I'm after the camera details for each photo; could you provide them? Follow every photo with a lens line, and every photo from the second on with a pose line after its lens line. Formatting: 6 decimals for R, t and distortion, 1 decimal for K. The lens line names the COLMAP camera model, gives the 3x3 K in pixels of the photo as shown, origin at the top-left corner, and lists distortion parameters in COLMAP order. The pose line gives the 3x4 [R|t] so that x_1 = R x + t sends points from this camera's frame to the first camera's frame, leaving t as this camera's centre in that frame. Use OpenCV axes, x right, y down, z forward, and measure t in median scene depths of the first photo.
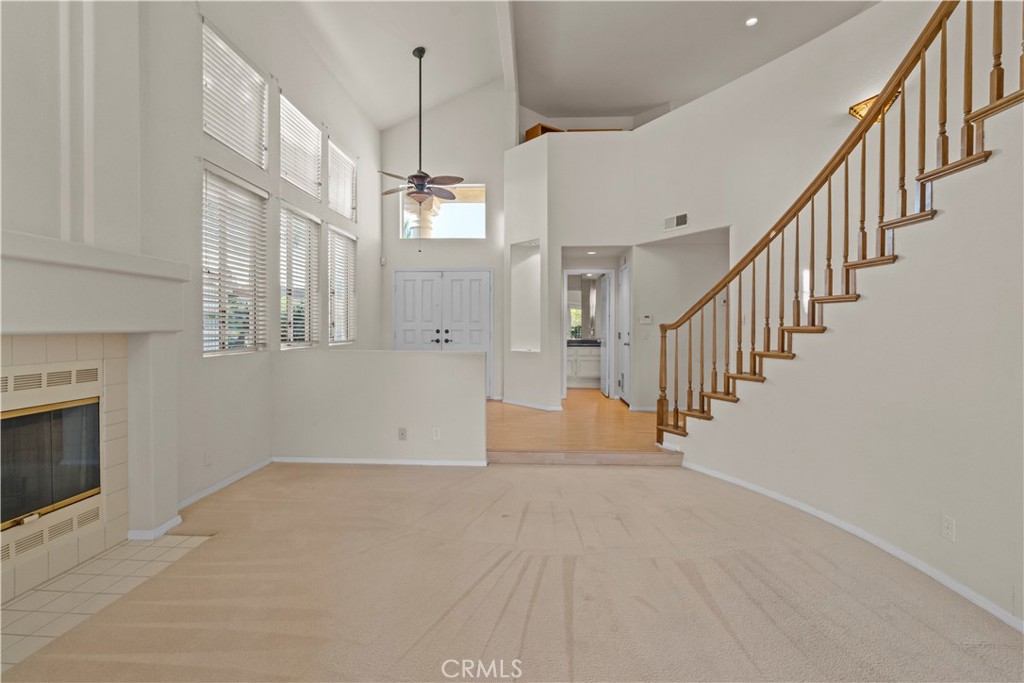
lens RADIAL K [[465.8, 0, 509.1], [0, 465.8, 345.5], [0, 0, 1]] dist [0.000194, 0.000443]
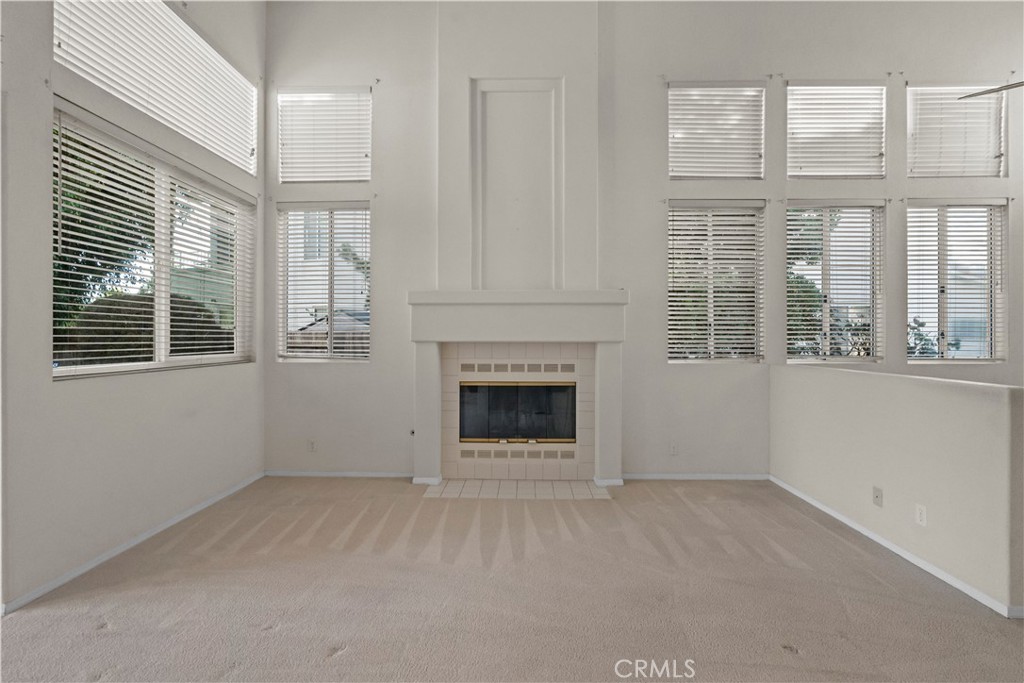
lens RADIAL K [[465.8, 0, 509.1], [0, 465.8, 345.5], [0, 0, 1]] dist [0.000194, 0.000443]
pose [[0.024870, 0.014181, -0.999590, 0.540360], [-0.039599, 0.999129, 0.013189, -0.021010], [0.998906, 0.039255, 0.025410, 0.553222]]
